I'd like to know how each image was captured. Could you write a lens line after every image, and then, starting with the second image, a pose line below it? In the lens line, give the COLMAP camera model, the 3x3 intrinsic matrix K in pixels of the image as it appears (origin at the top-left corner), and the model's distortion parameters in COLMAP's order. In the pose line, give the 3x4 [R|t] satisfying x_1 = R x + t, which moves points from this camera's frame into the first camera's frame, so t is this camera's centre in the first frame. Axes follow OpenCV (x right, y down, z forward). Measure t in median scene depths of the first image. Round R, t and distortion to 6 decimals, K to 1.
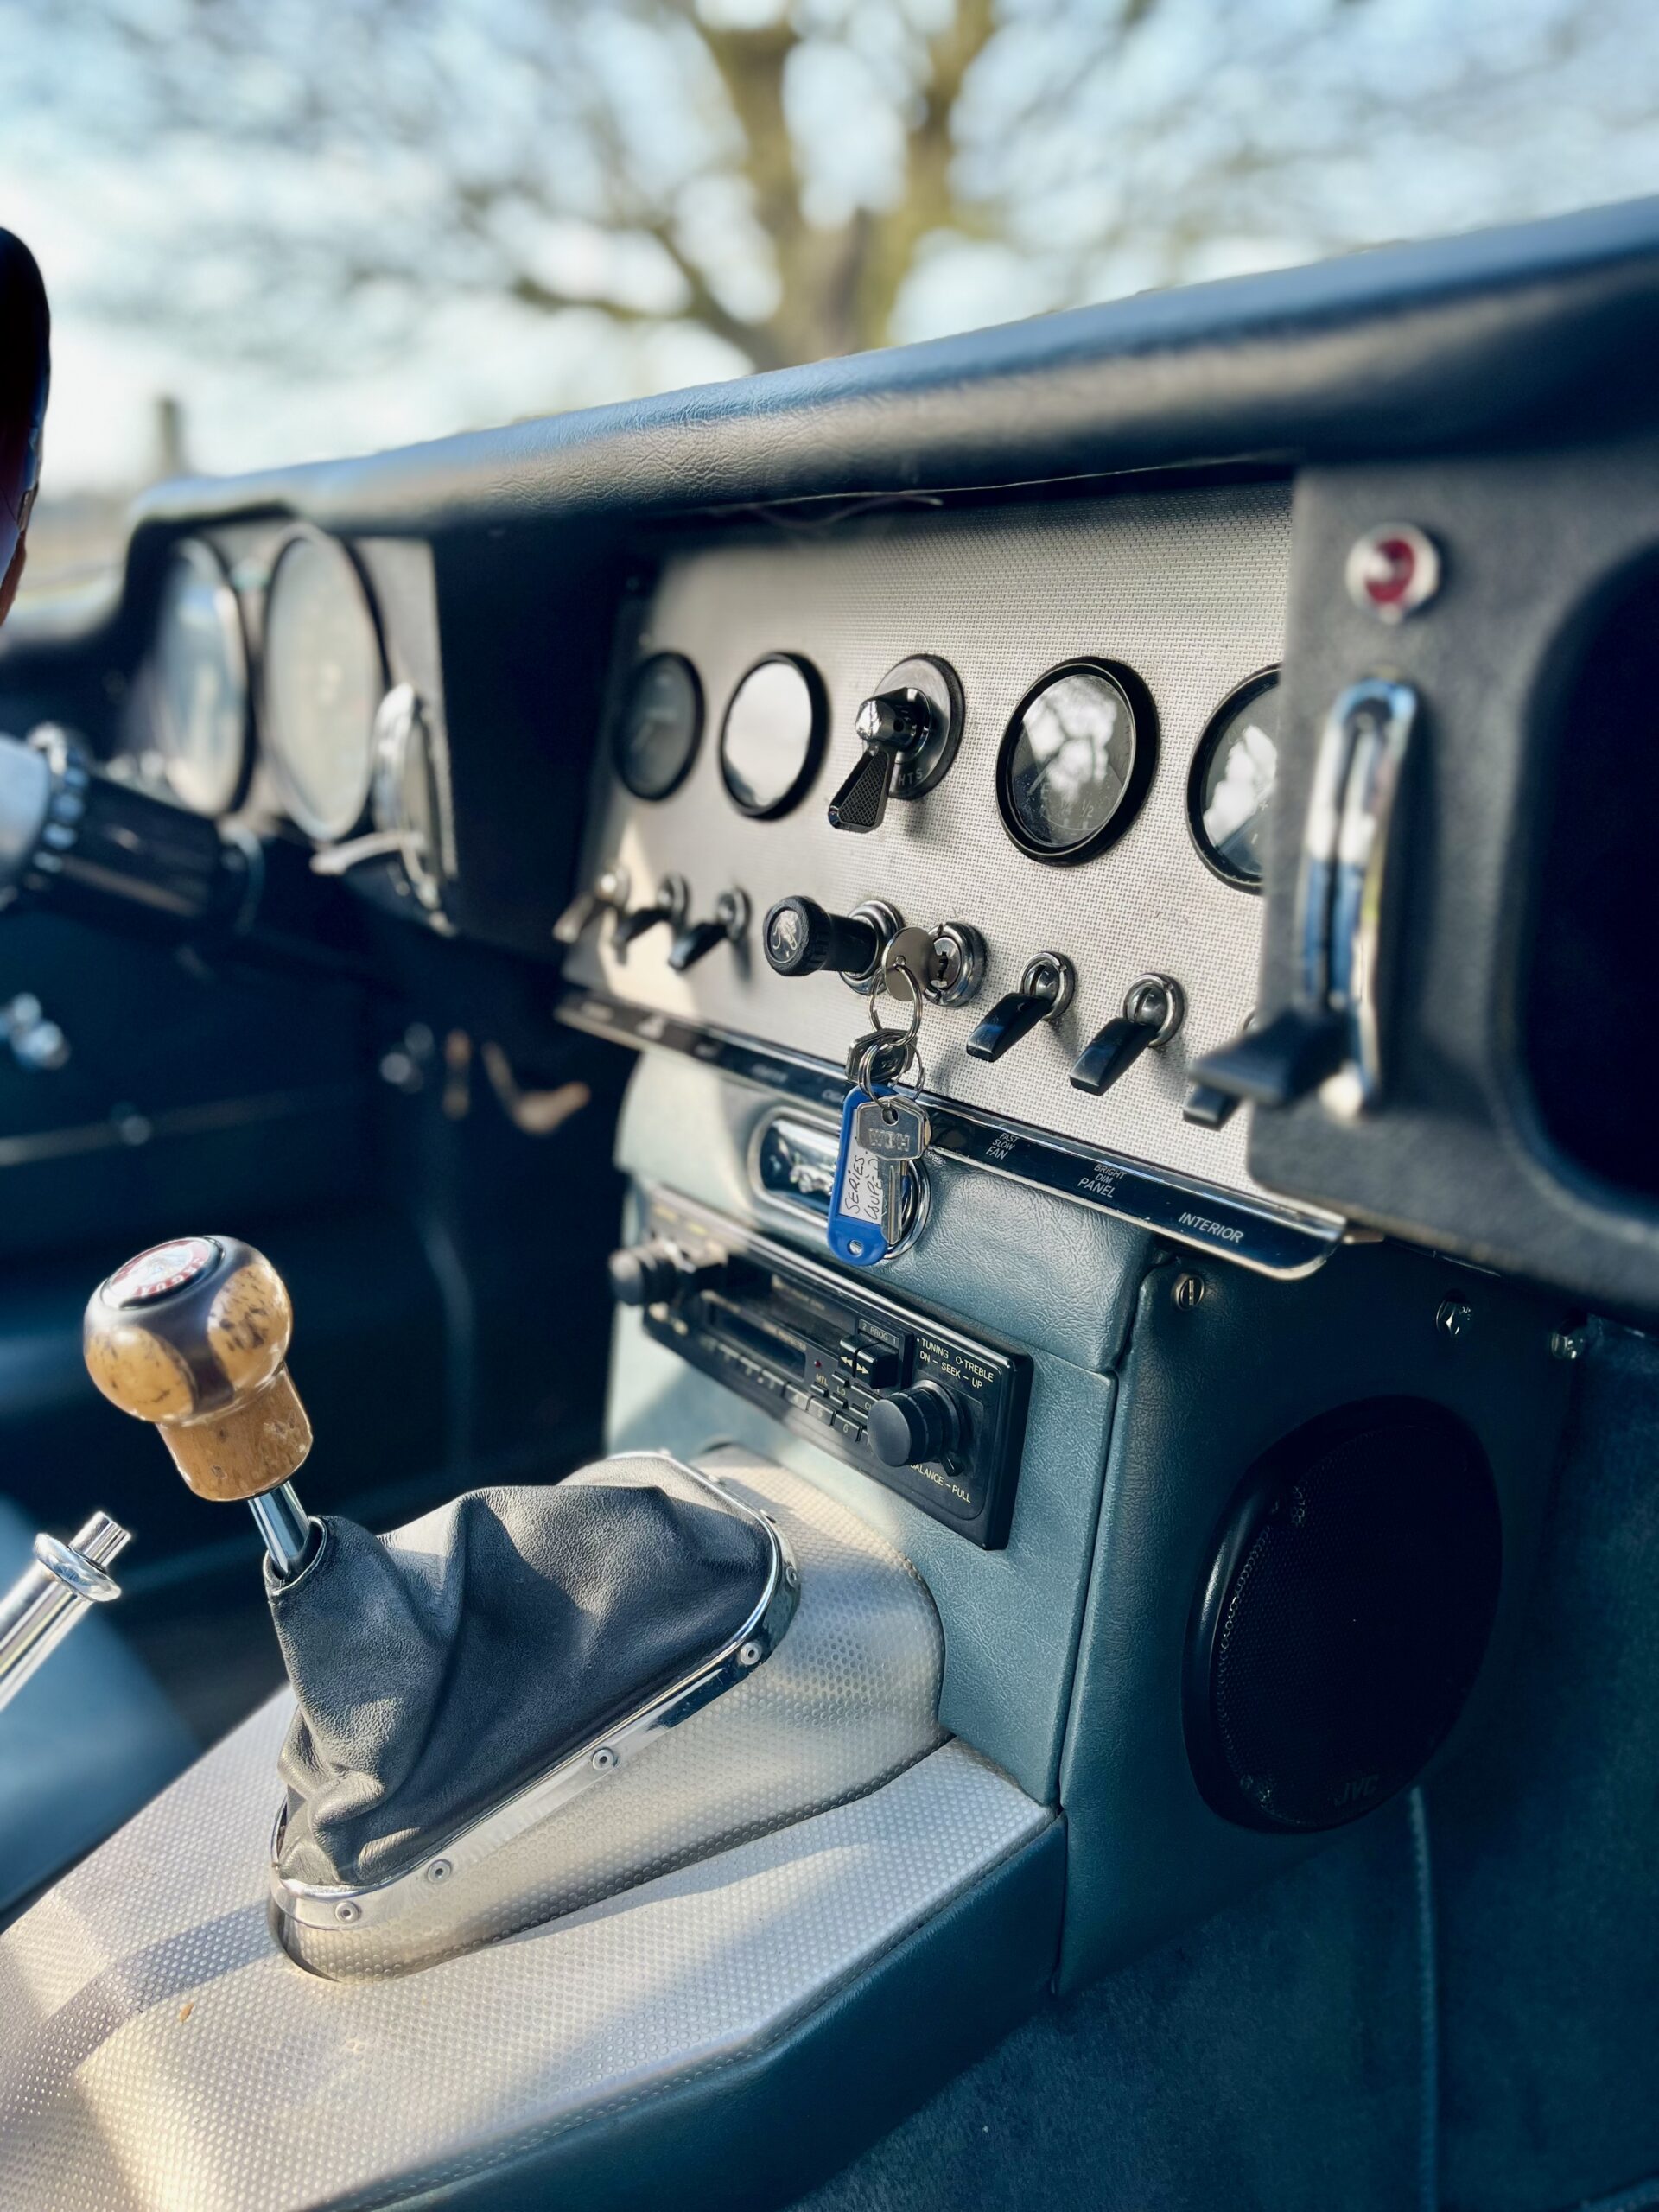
lens RADIAL K [[1700.6, 0, 833.3], [0, 1700.6, 1132.9], [0, 0, 1]] dist [0.064336, -0.072793]
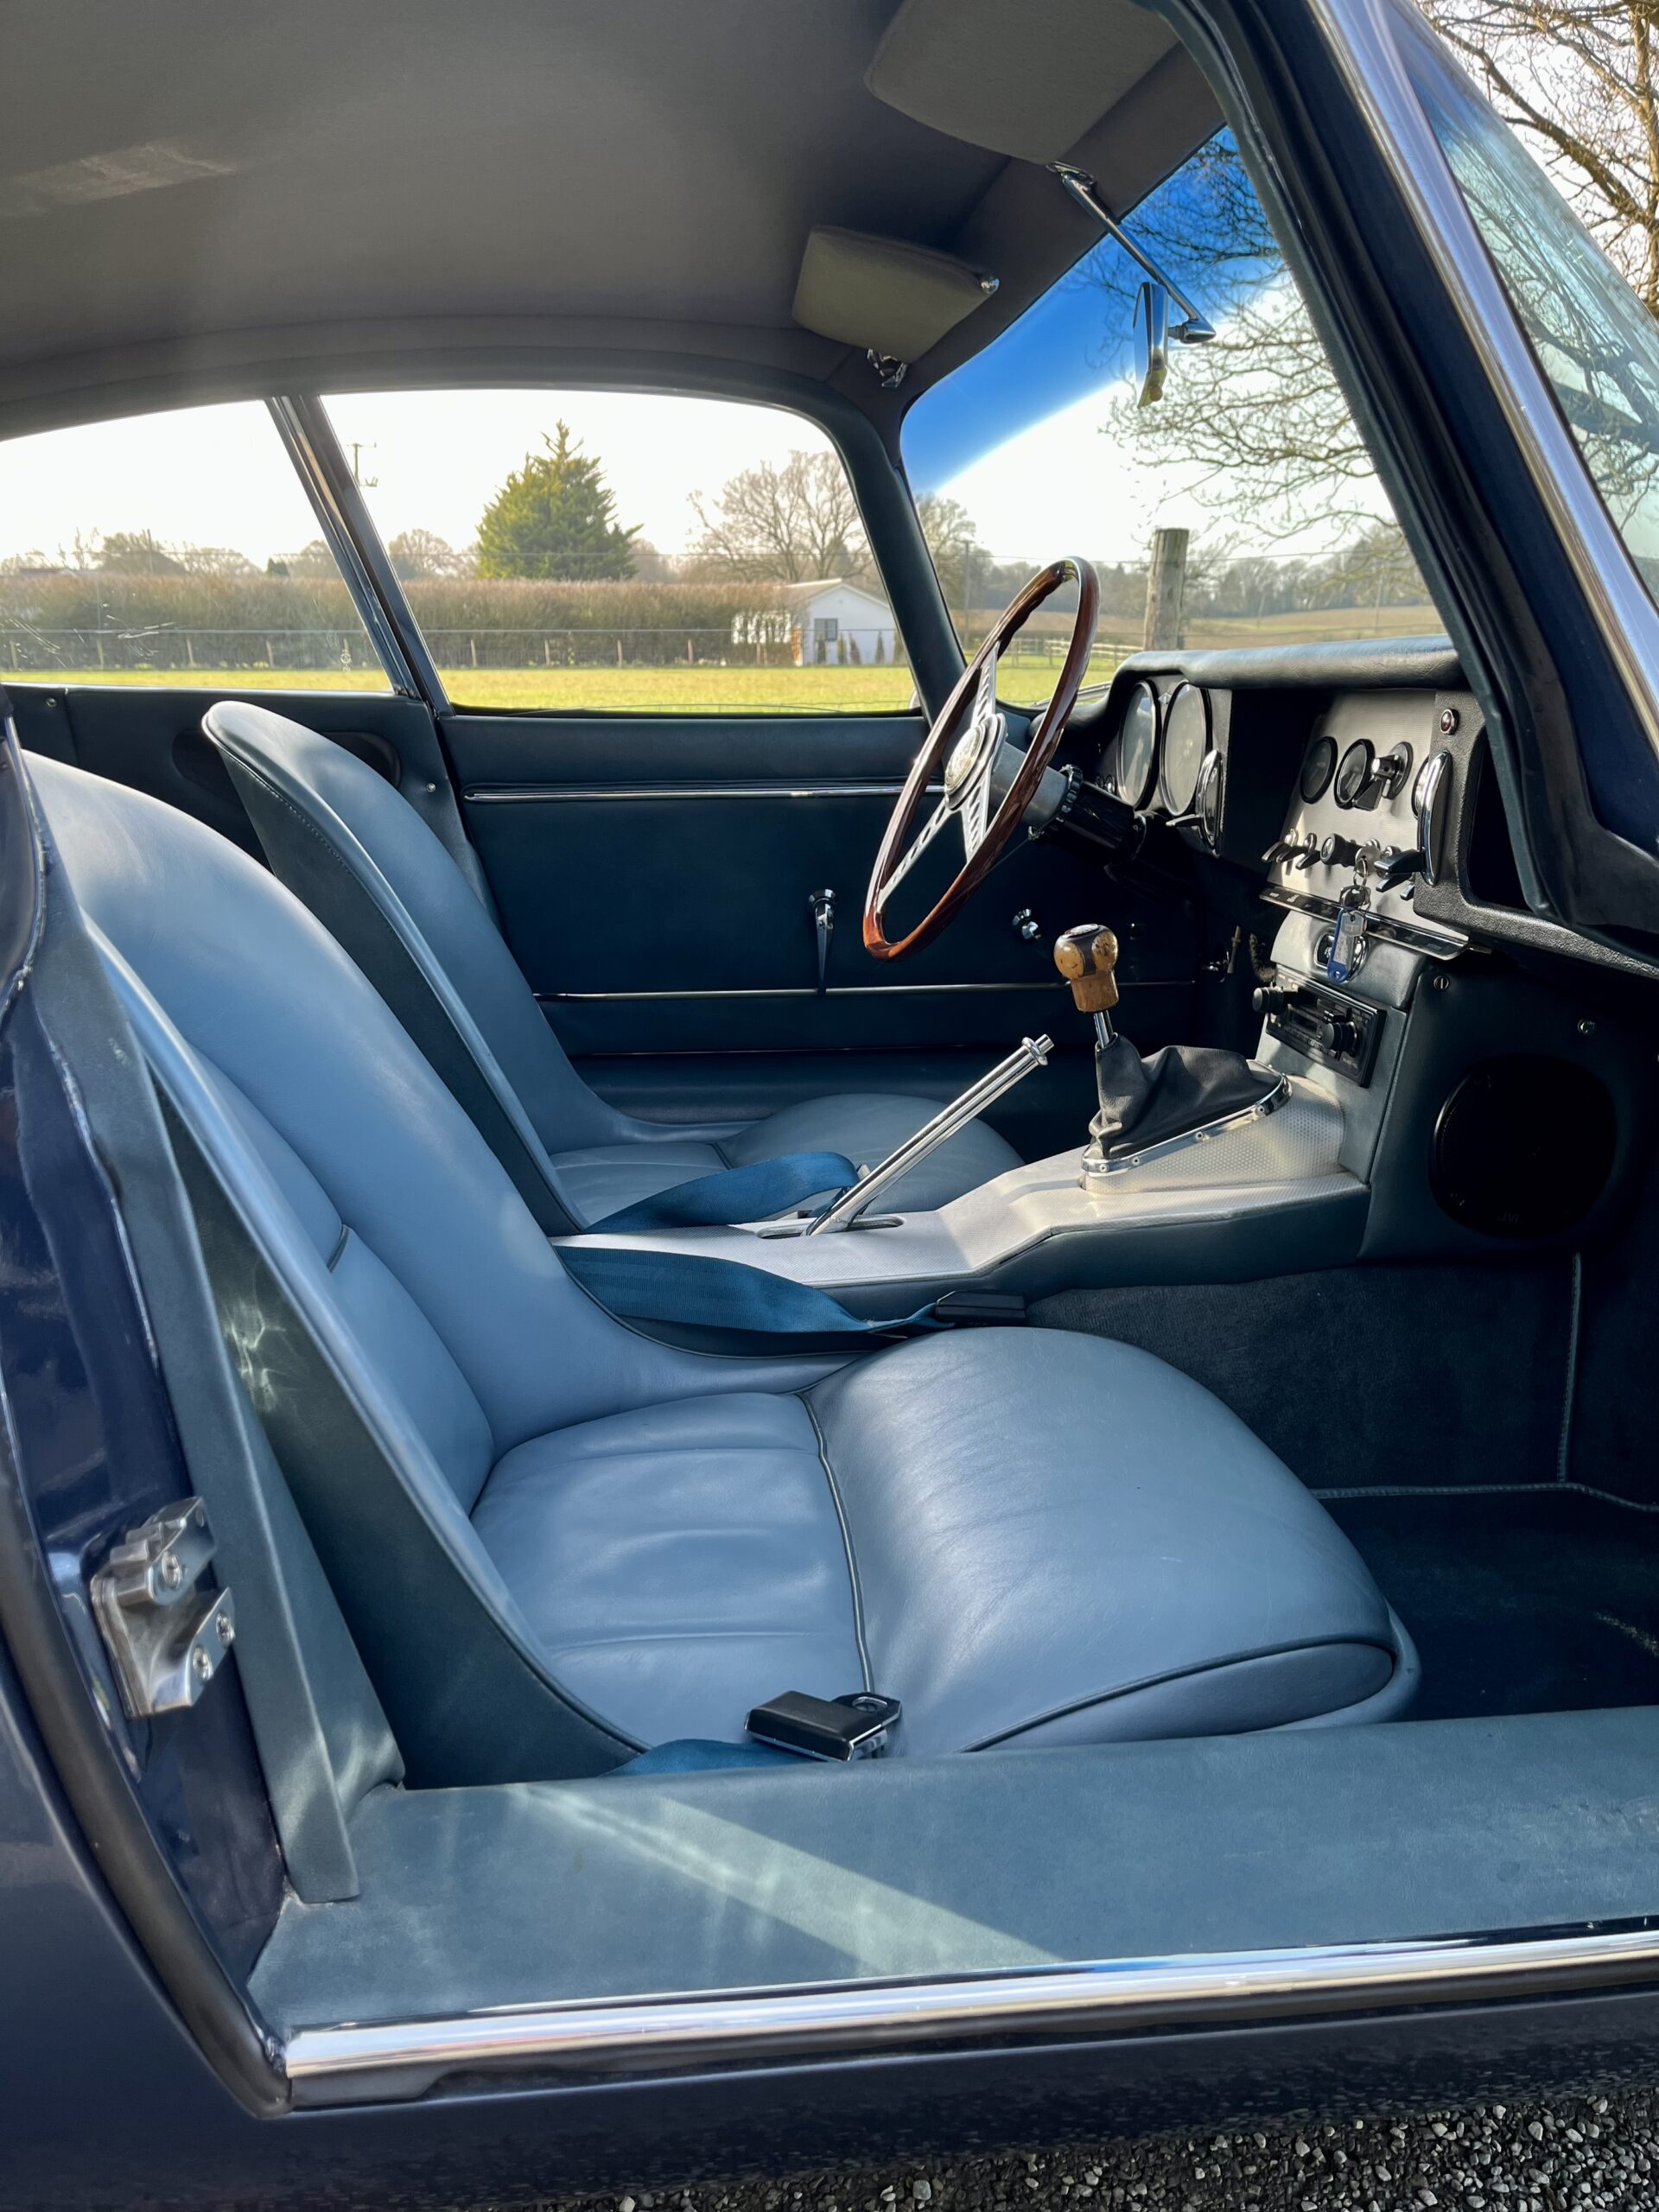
lens RADIAL K [[1700.6, 0, 812.3], [0, 1700.6, 1135.9], [0, 0, 1]] dist [0.064336, -0.072793]
pose [[0.854322, 0.145928, -0.498838, 0.641531], [-0.162925, 0.986592, 0.009584, 0.401720], [0.493548, 0.073086, 0.866642, -1.542522]]
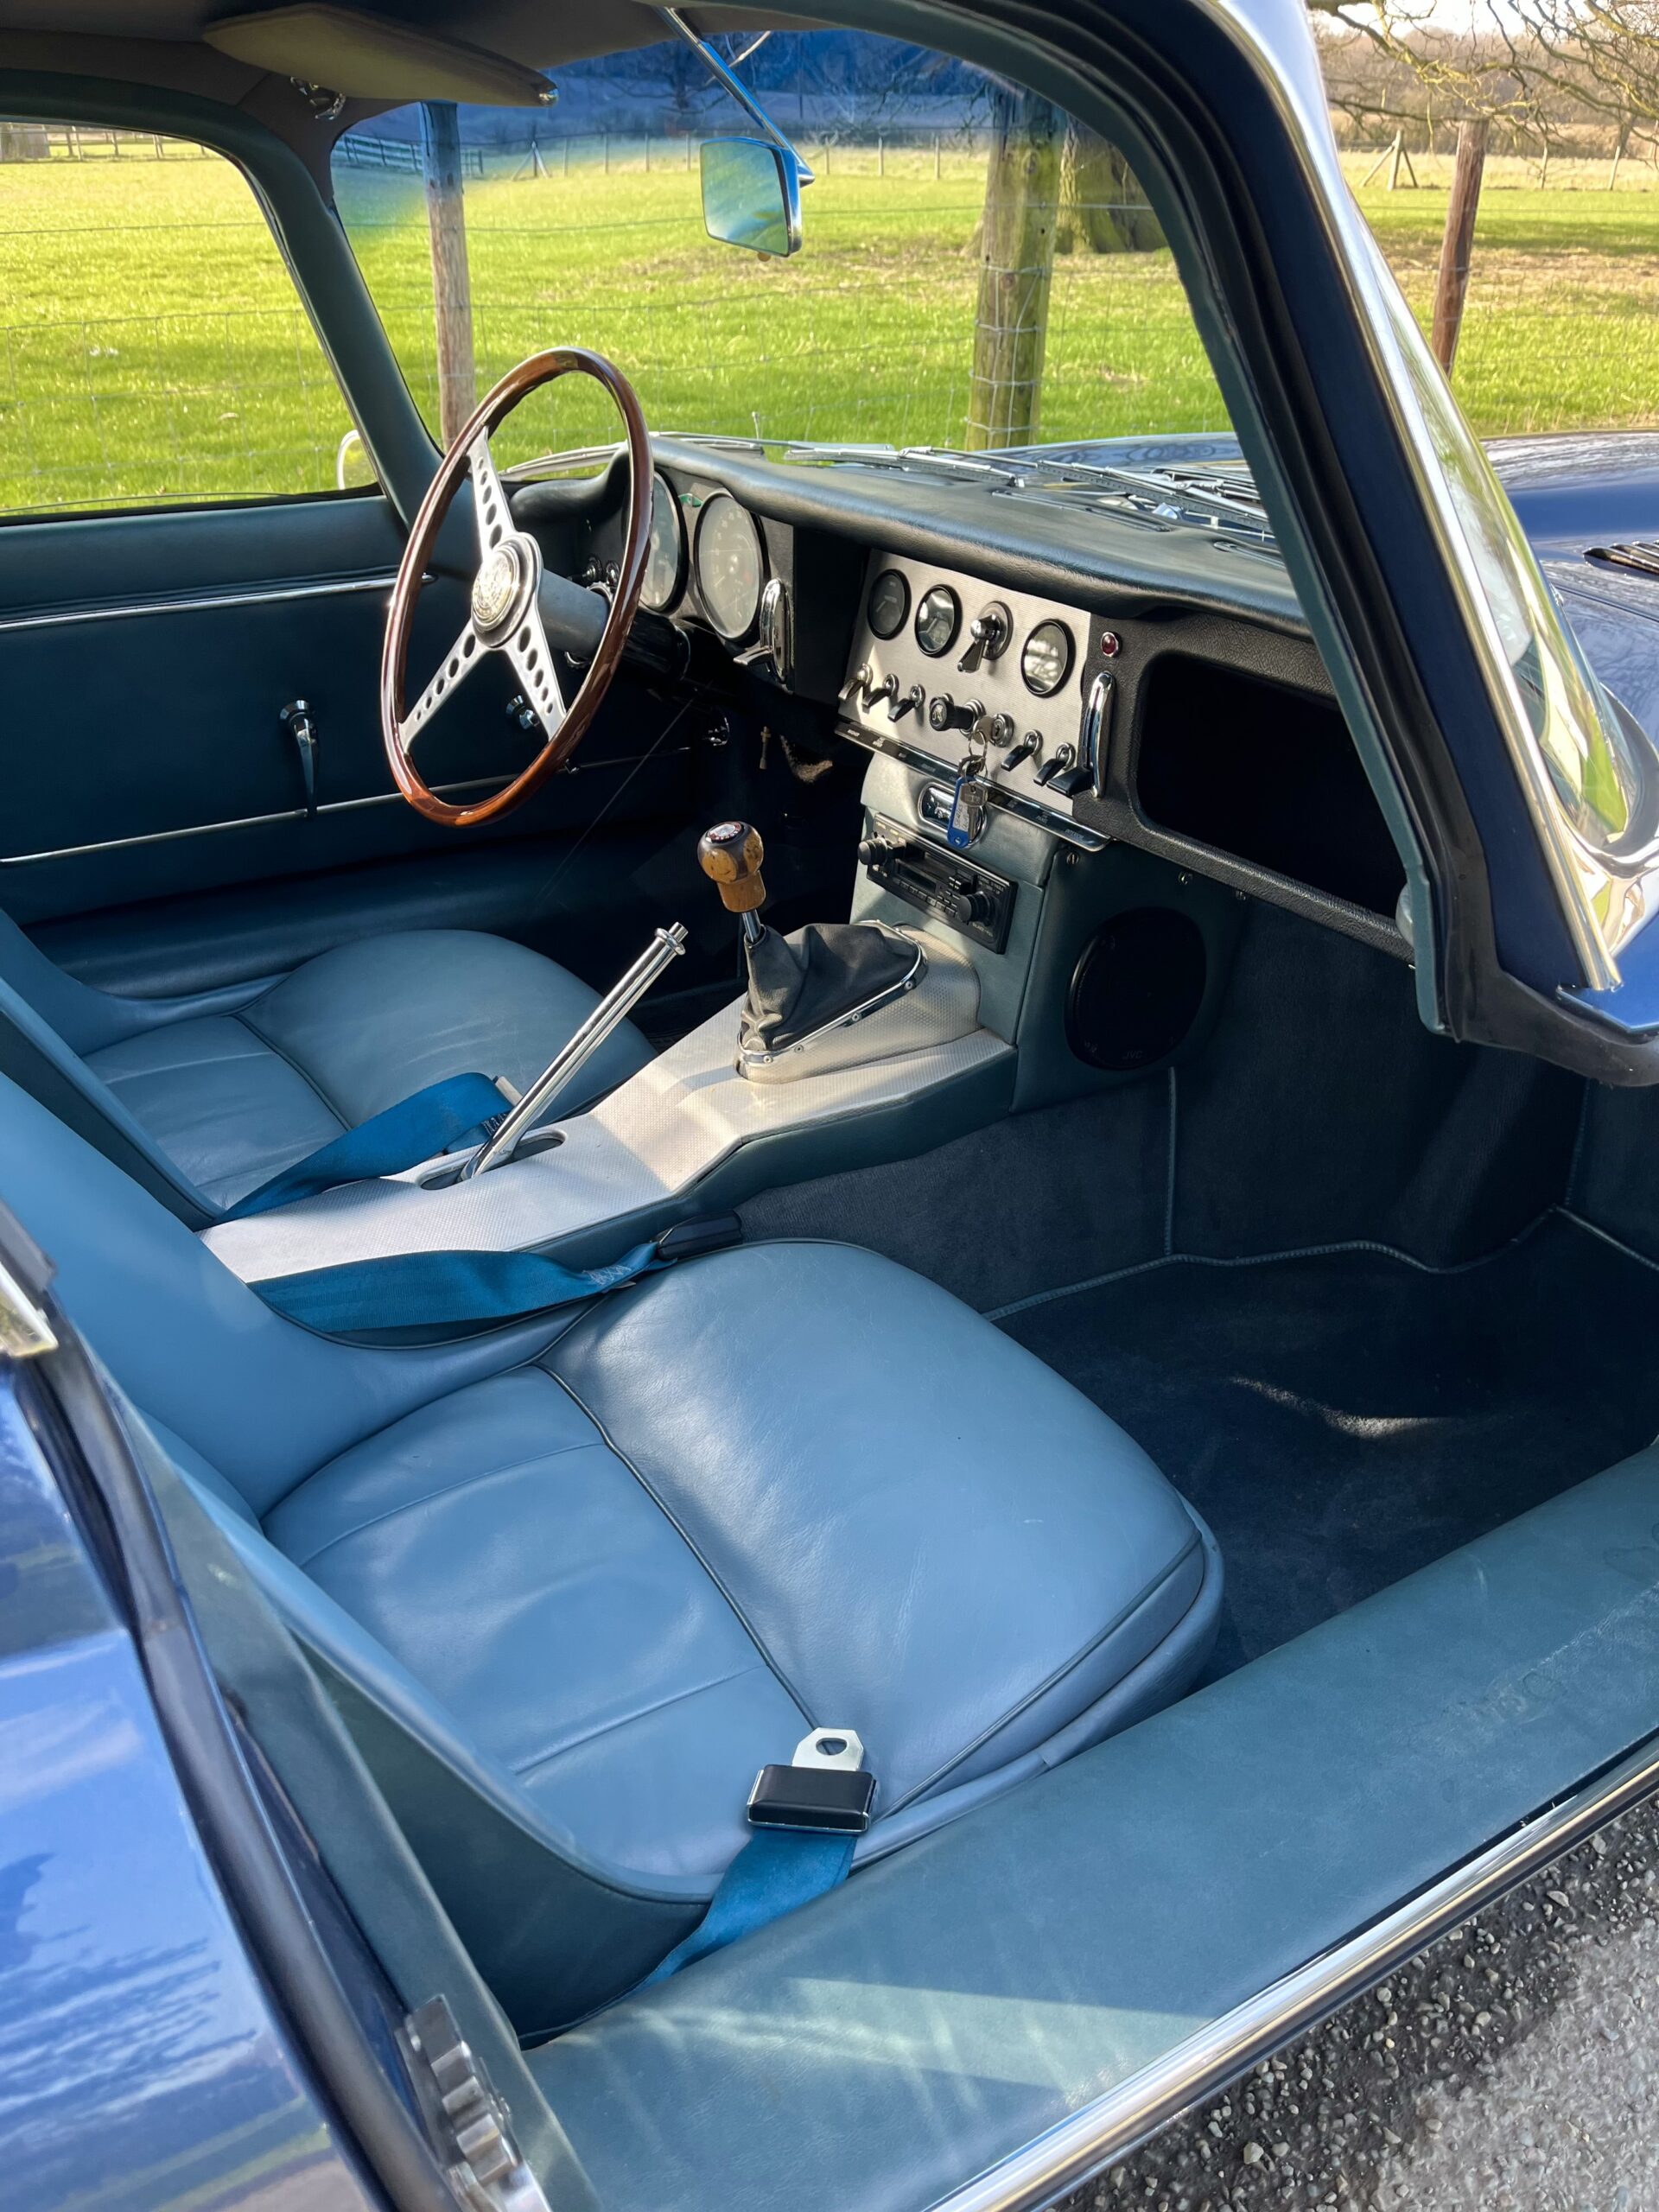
lens RADIAL K [[1700.6, 0, 834.8], [0, 1700.6, 1149.1], [0, 0, 1]] dist [0.064336, -0.072793]
pose [[0.994639, 0.064319, -0.080973, 0.067557], [-0.045437, 0.975223, 0.216510, -0.027590], [0.092893, -0.211670, 0.972917, -1.638727]]
